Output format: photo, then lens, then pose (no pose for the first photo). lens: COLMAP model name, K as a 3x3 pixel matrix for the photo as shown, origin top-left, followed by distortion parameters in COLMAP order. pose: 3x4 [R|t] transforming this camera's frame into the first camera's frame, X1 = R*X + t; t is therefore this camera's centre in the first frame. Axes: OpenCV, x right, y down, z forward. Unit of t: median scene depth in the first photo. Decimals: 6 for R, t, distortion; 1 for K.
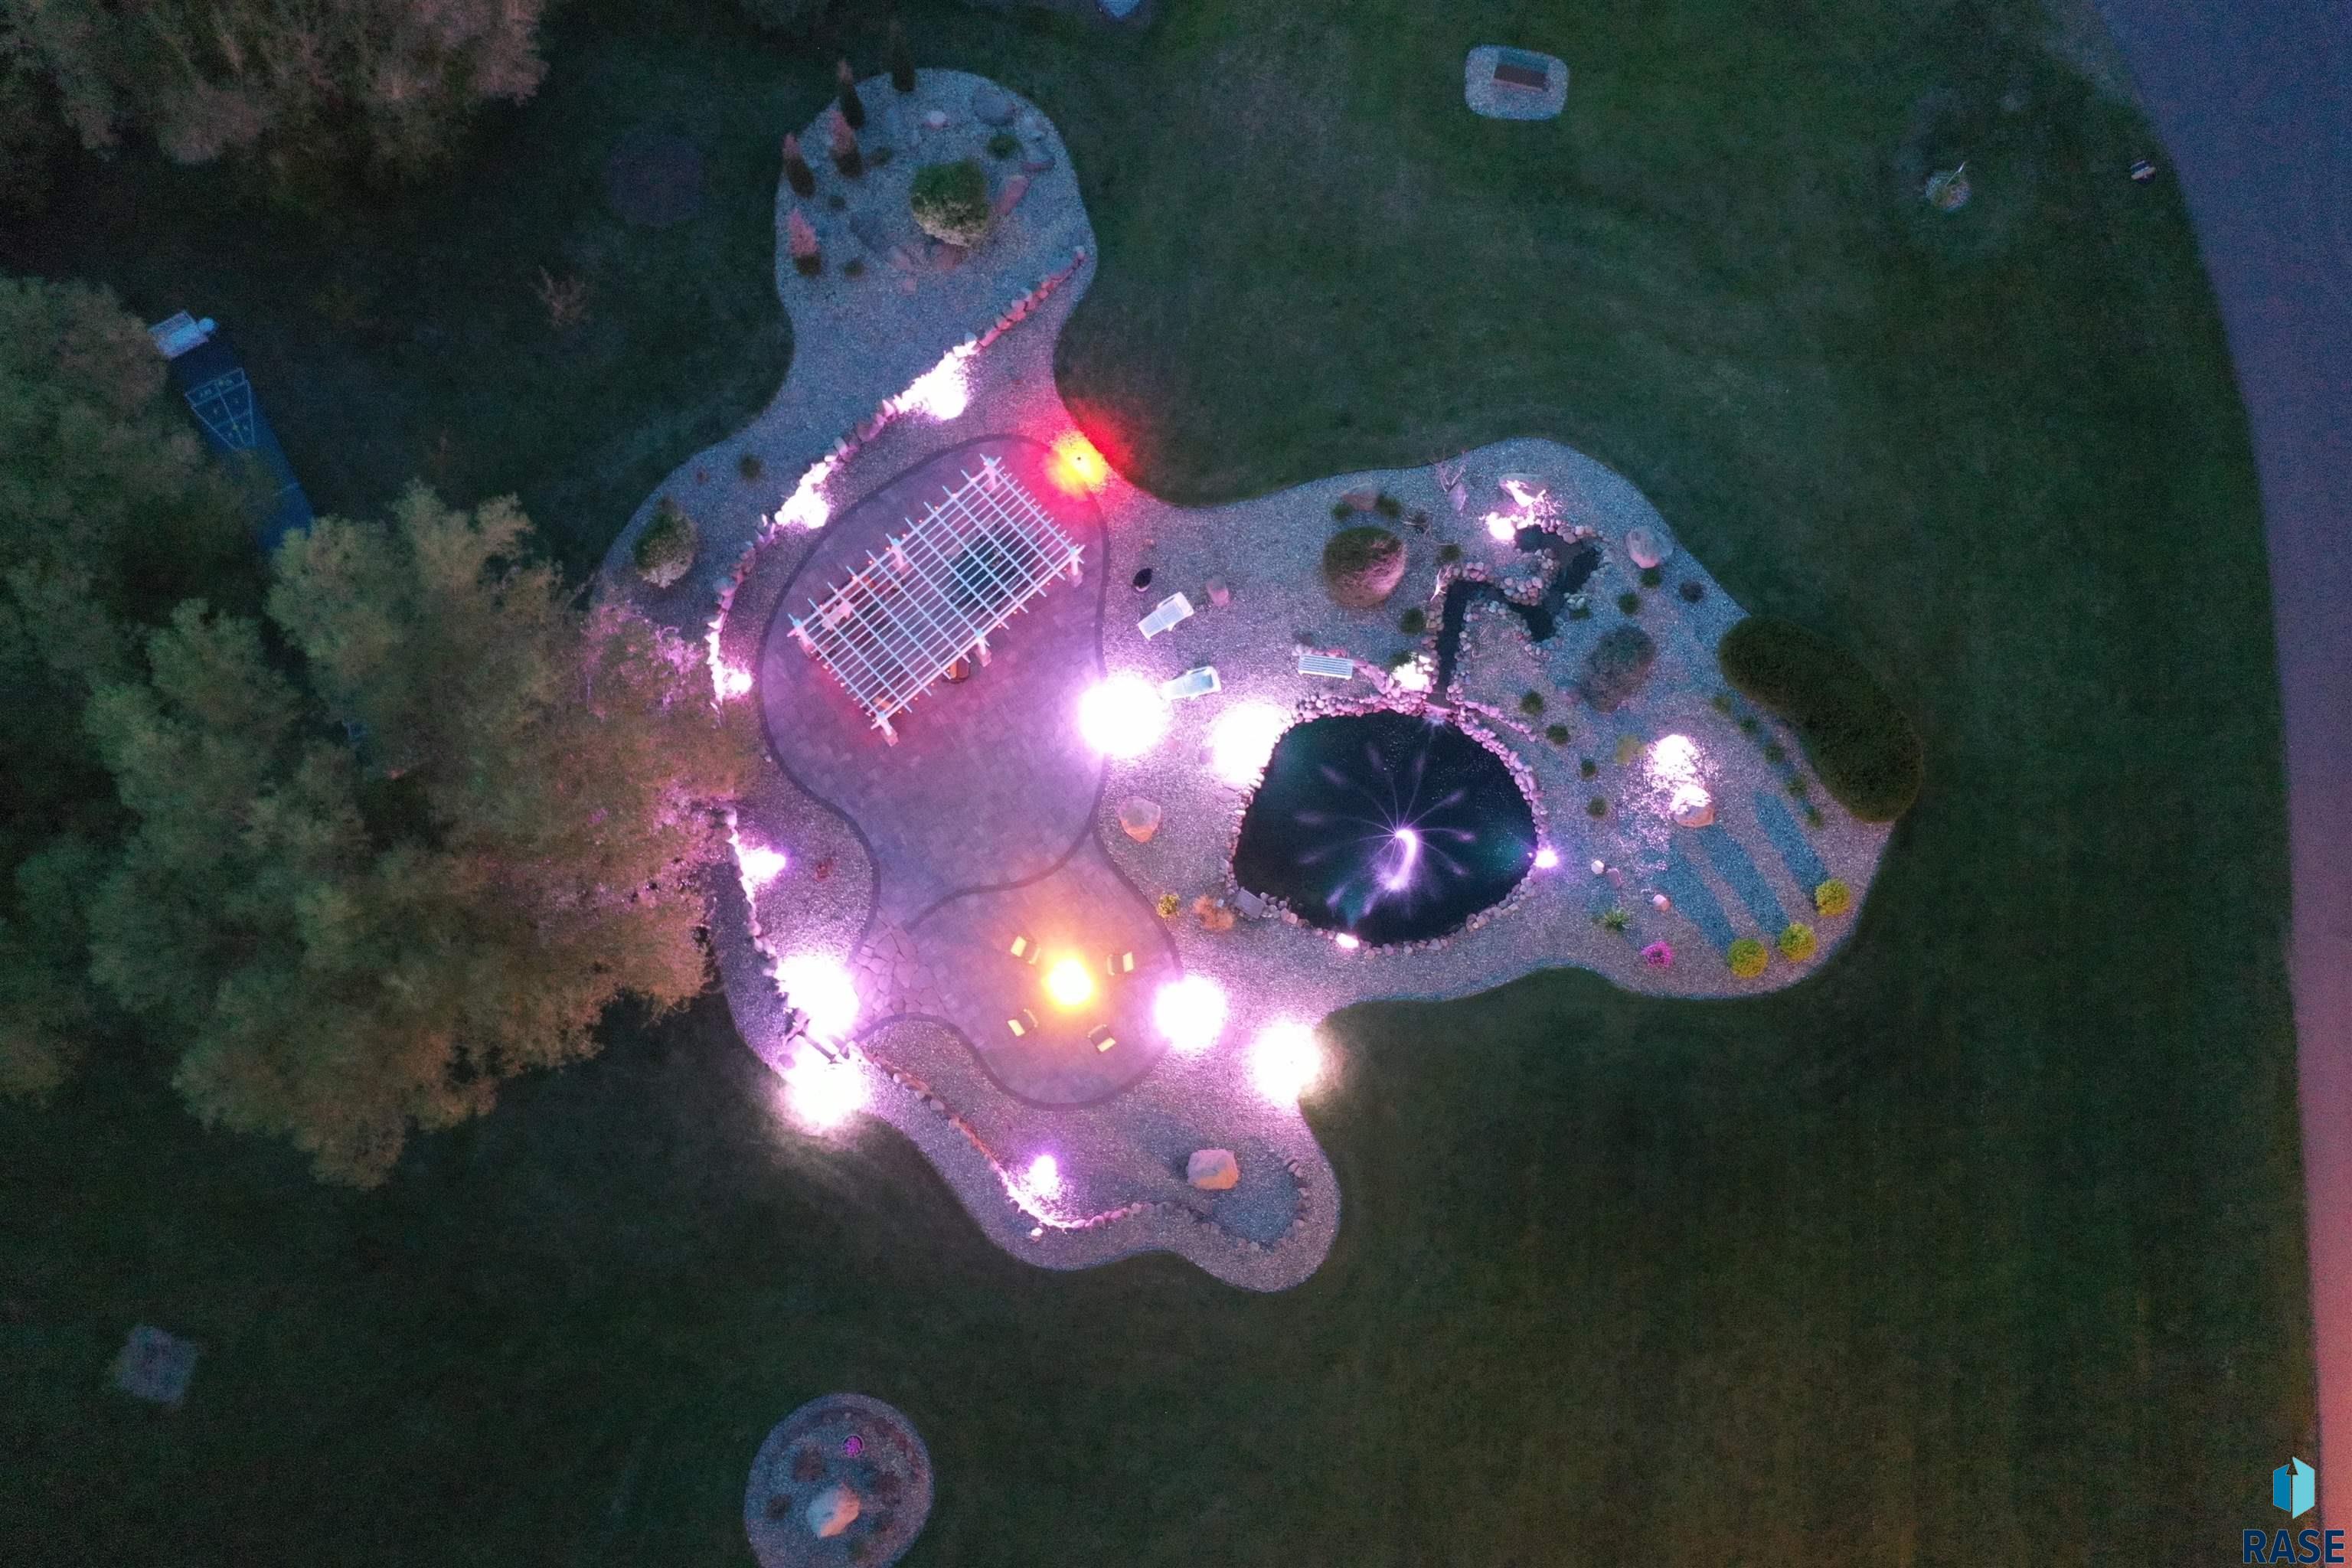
lens RADIAL K [[1874.6, 0, 1176.0], [0, 1874.6, 784.0], [0, 0, 1]] dist [0.002270, 0.008035]
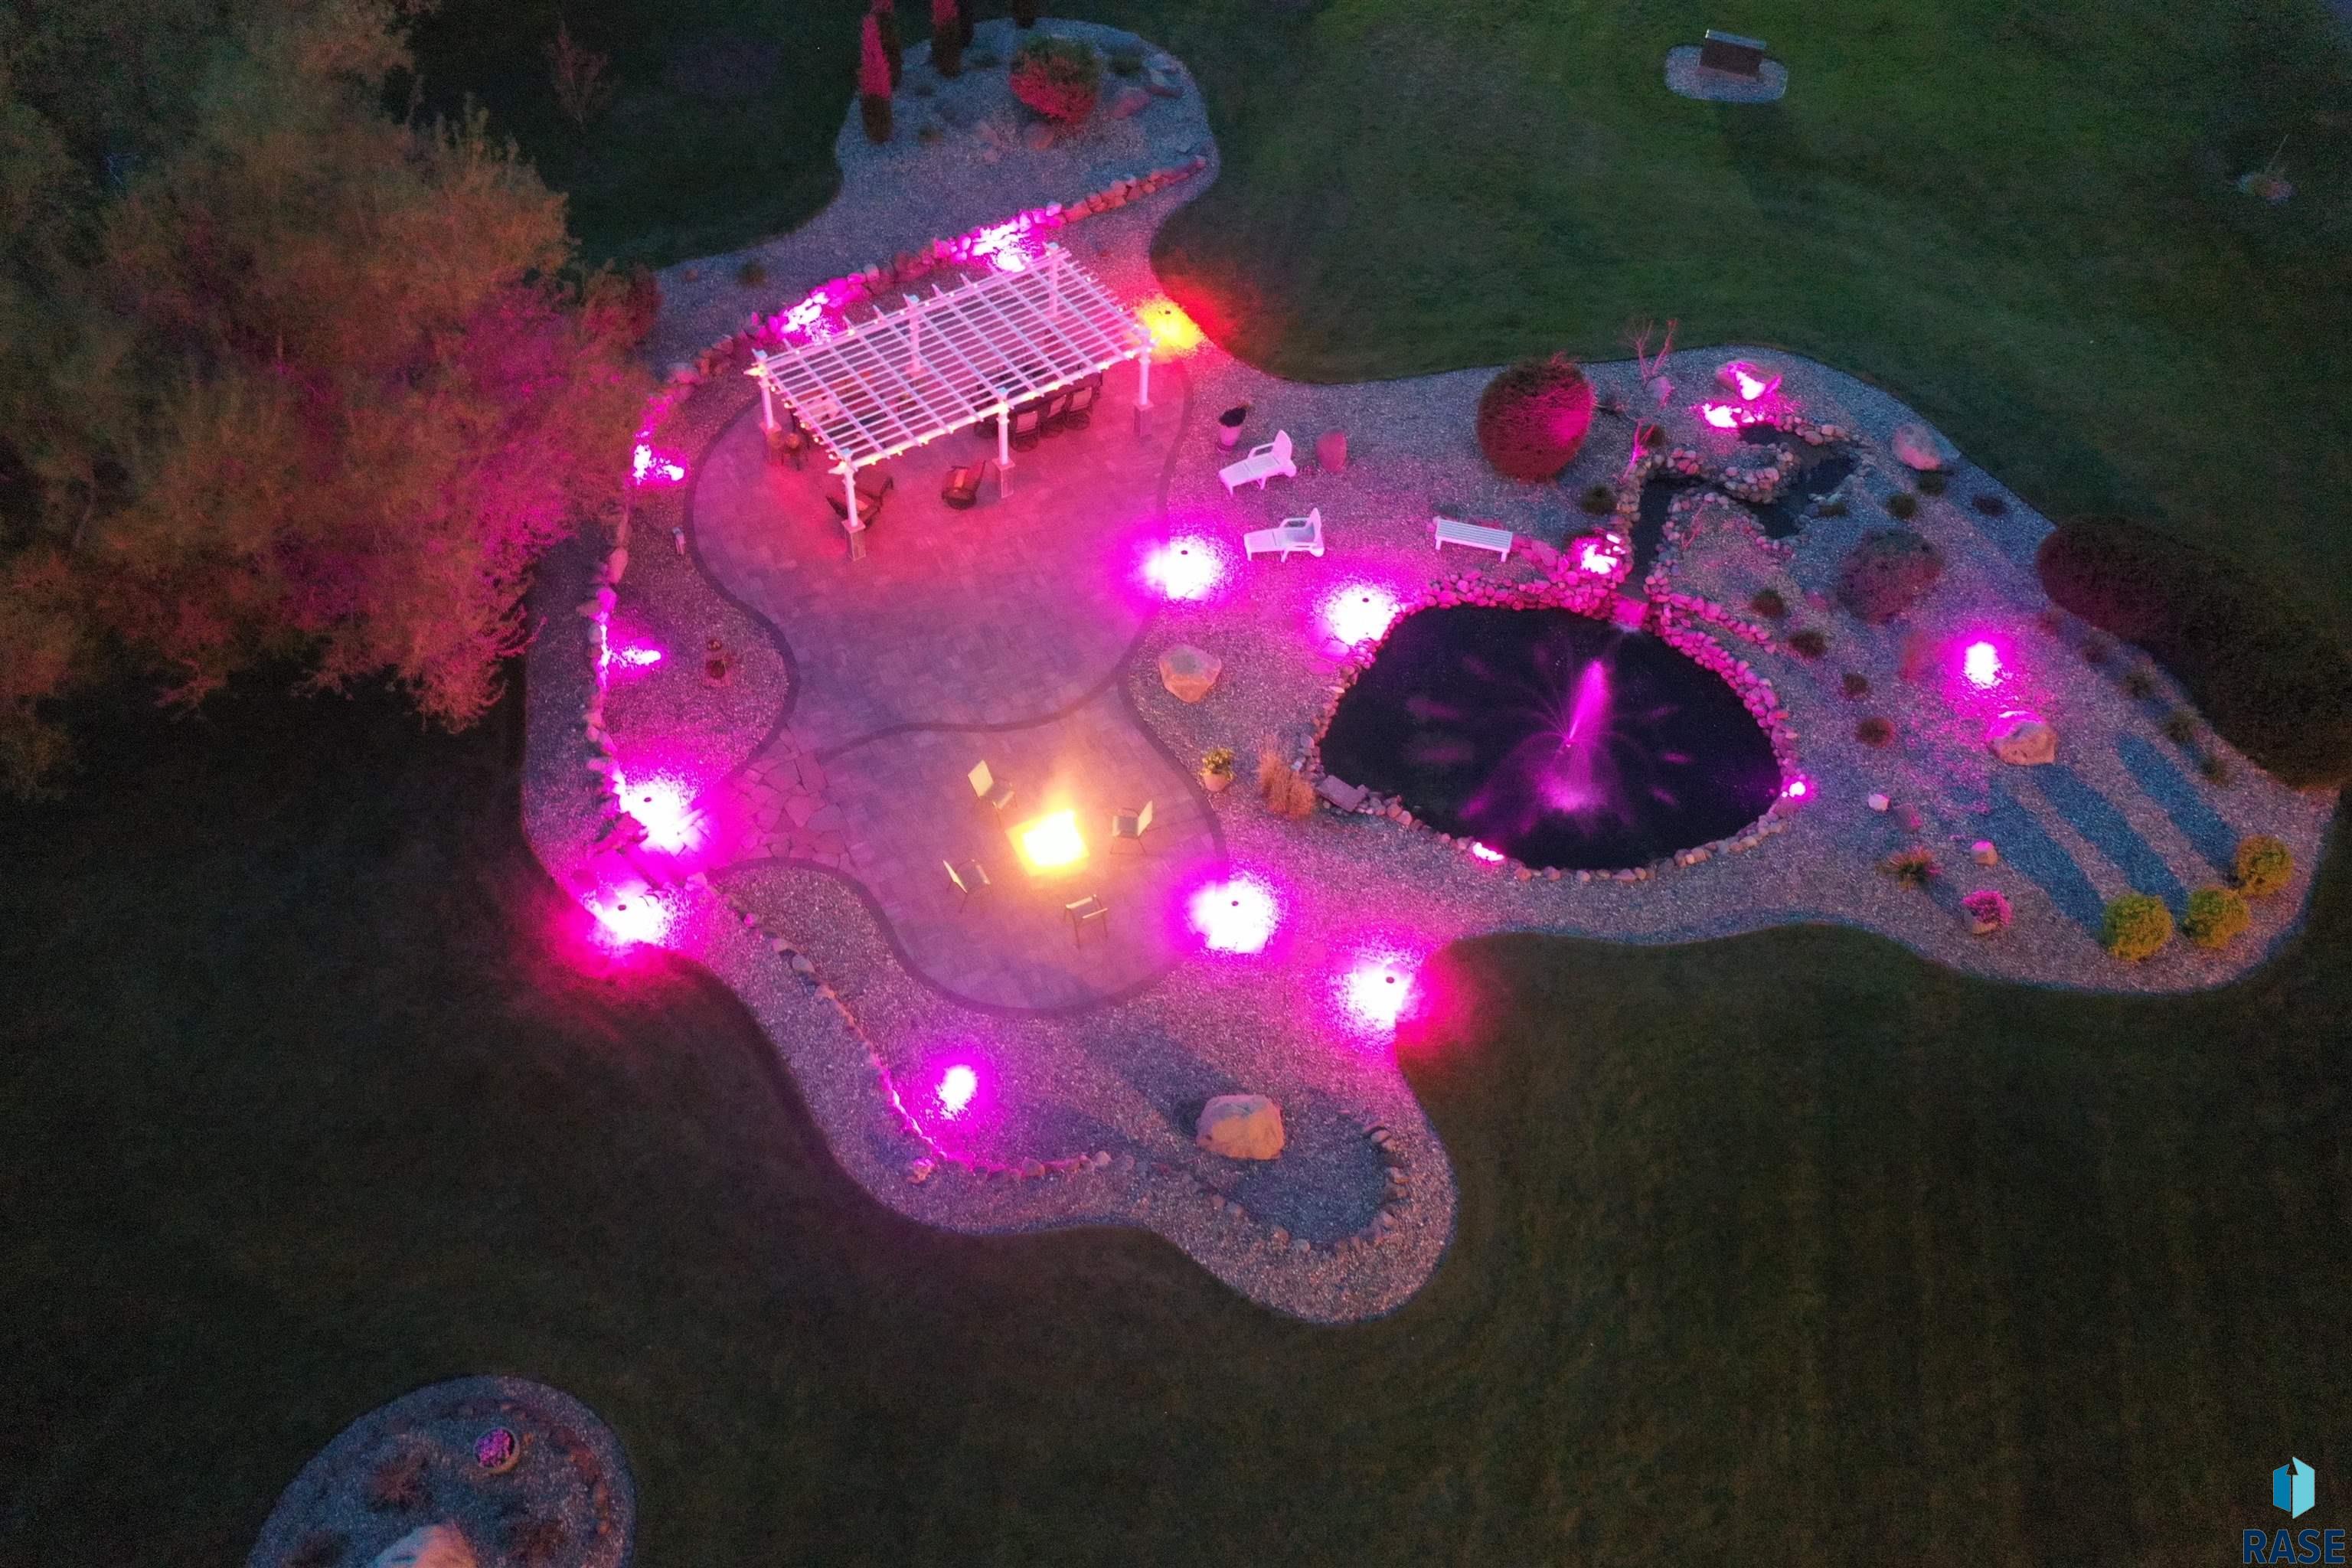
lens RADIAL K [[1861.9, 0, 1176.0], [0, 1861.9, 784.0], [0, 0, 1]] dist [0.000468, -0.002773]
pose [[0.991975, 0.103207, -0.073031, 0.029119], [-0.125169, 0.883127, -0.452128, 0.357681], [0.017833, 0.457641, 0.888958, 0.413963]]
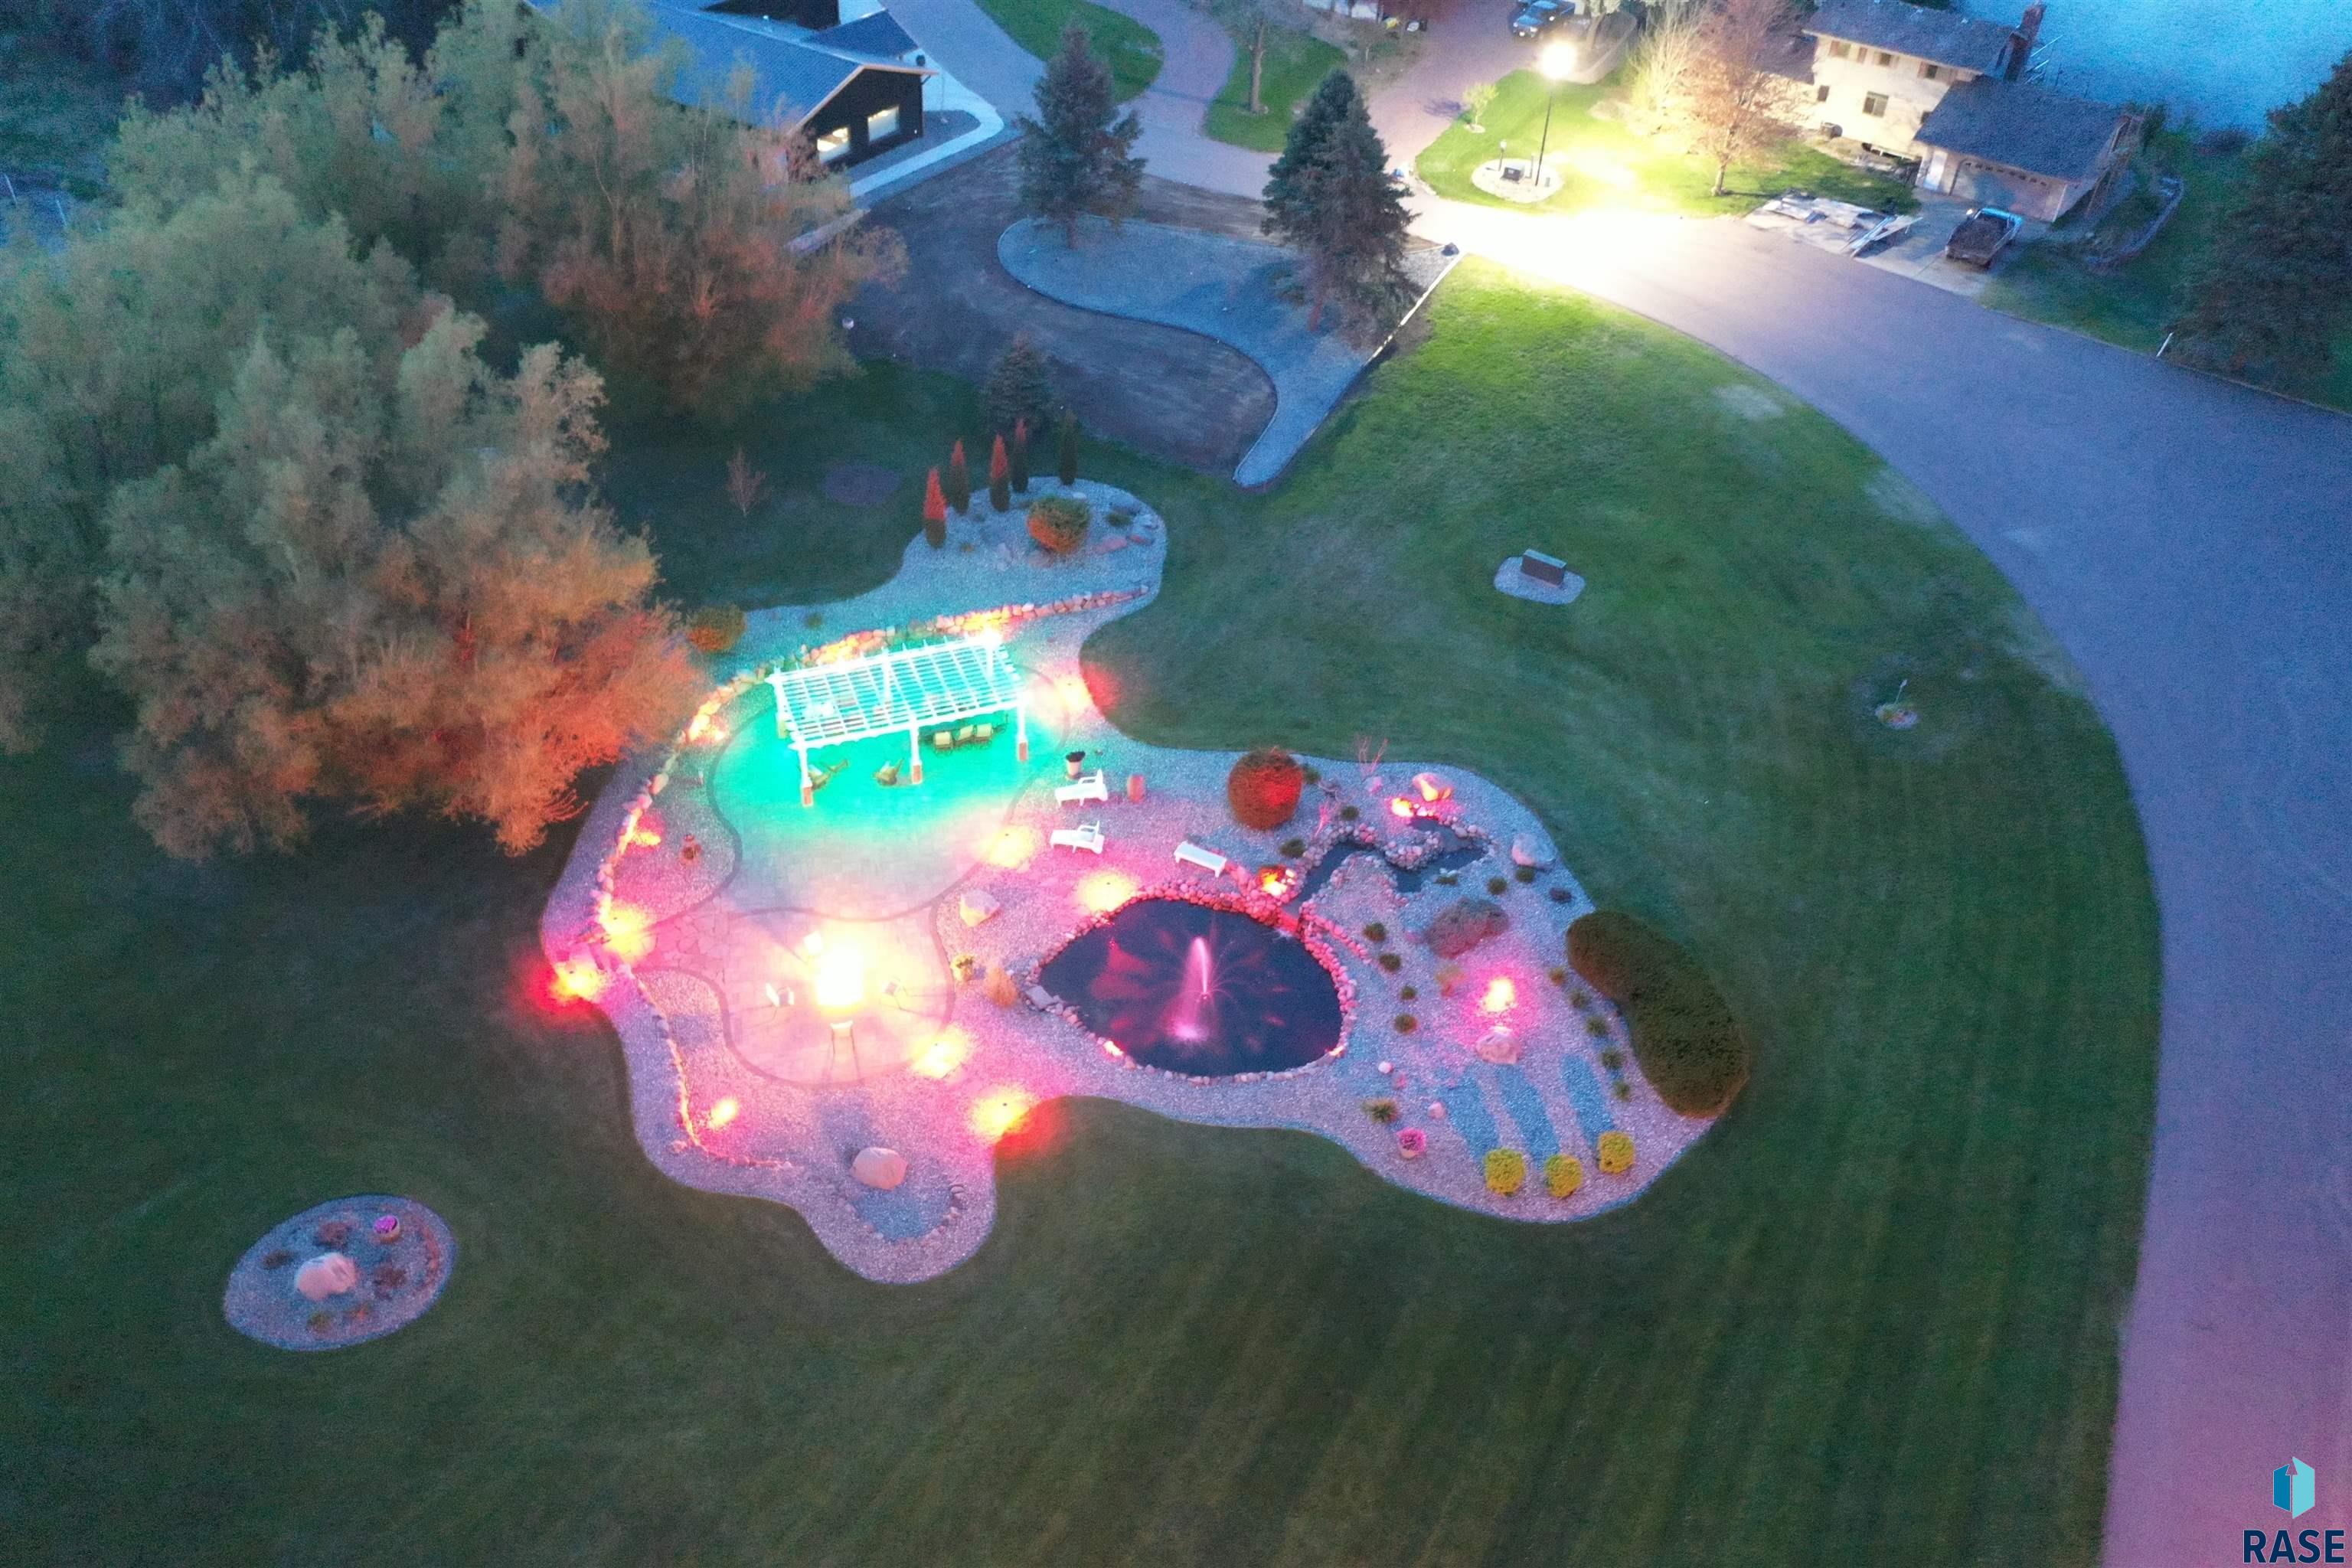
lens RADIAL K [[1874.6, 0, 1176.0], [0, 1874.6, 784.0], [0, 0, 1]] dist [0.002270, 0.008035]
pose [[0.929797, 0.239282, -0.279682, 0.355622], [-0.361068, 0.740494, -0.566832, 0.514977], [0.071470, 0.628023, 0.774906, 0.154520]]
